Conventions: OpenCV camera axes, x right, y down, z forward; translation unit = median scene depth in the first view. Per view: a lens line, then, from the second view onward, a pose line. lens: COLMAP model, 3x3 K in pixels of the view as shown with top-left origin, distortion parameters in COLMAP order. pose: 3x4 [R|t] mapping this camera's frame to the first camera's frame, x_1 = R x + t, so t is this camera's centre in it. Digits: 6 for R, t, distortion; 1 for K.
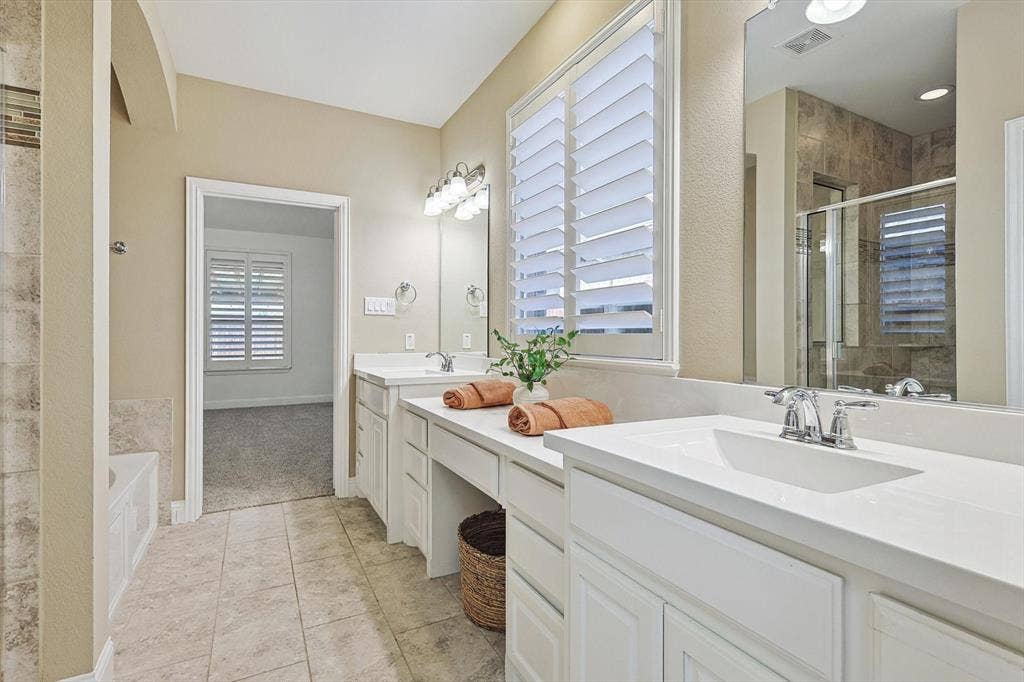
lens RADIAL K [[490.4, 0, 511.4], [0, 490.4, 330.4], [0, 0, 1]] dist [0.004991, 0.000419]
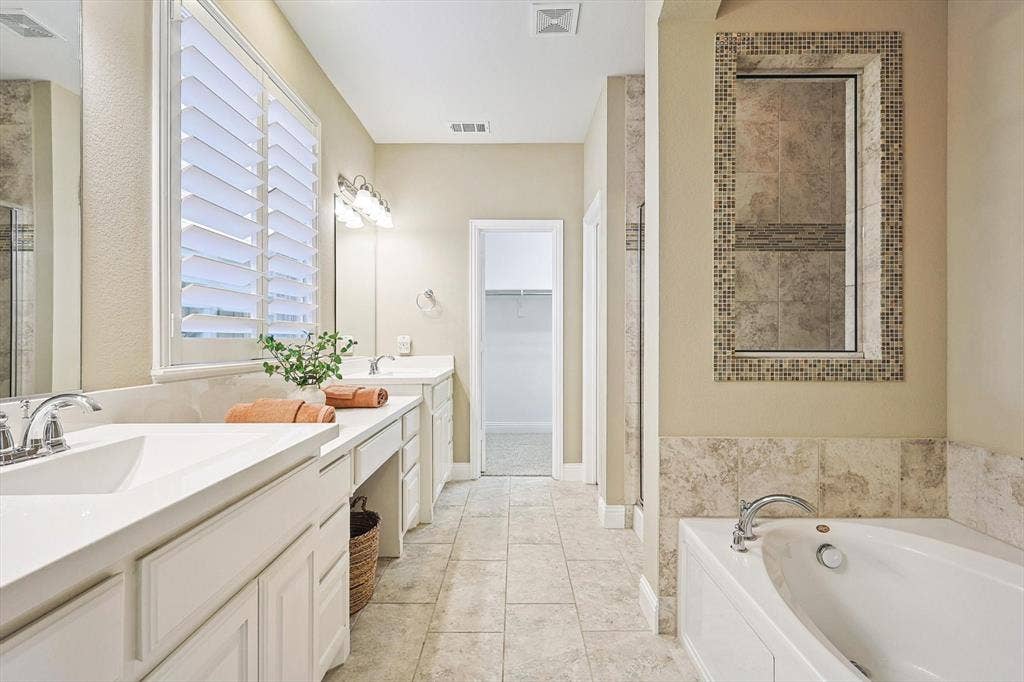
lens RADIAL K [[495.8, 0, 511.6], [0, 495.8, 335.6], [0, 0, 1]] dist [0.011536, -0.001817]
pose [[-0.881706, 0.000990, 0.471798, -0.663530], [-0.005967, 0.999894, -0.013251, 0.009960], [-0.471761, -0.014499, -0.881607, 1.372520]]
